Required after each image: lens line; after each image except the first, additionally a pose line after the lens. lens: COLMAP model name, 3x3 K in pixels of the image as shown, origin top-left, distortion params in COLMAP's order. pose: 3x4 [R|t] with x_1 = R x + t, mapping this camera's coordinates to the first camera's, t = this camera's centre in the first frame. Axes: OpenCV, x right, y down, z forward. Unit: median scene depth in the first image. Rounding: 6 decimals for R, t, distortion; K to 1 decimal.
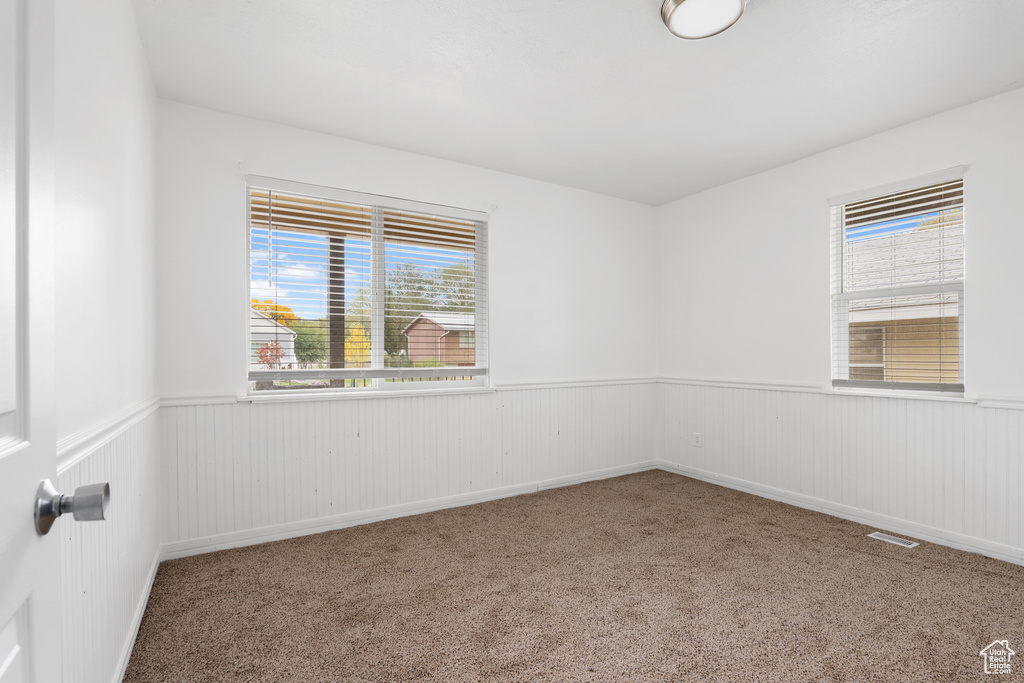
lens RADIAL K [[473.5, 0, 511.4], [0, 473.5, 348.4], [0, 0, 1]] dist [-0.015292, 0.000448]
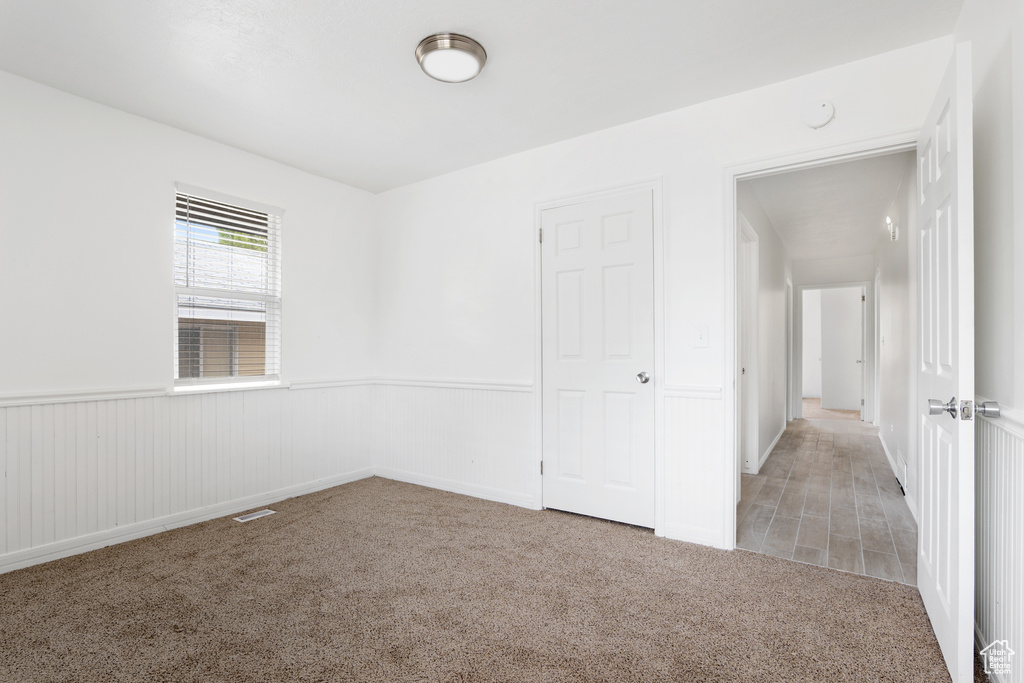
lens RADIAL K [[473.5, 0, 511.4], [0, 473.5, 348.4], [0, 0, 1]] dist [-0.015292, 0.000448]
pose [[-0.397373, 0.010246, 0.917600, -0.482555], [-0.000924, 0.999933, -0.011566, 0.016422], [-0.917657, -0.005444, -0.397337, 0.876402]]
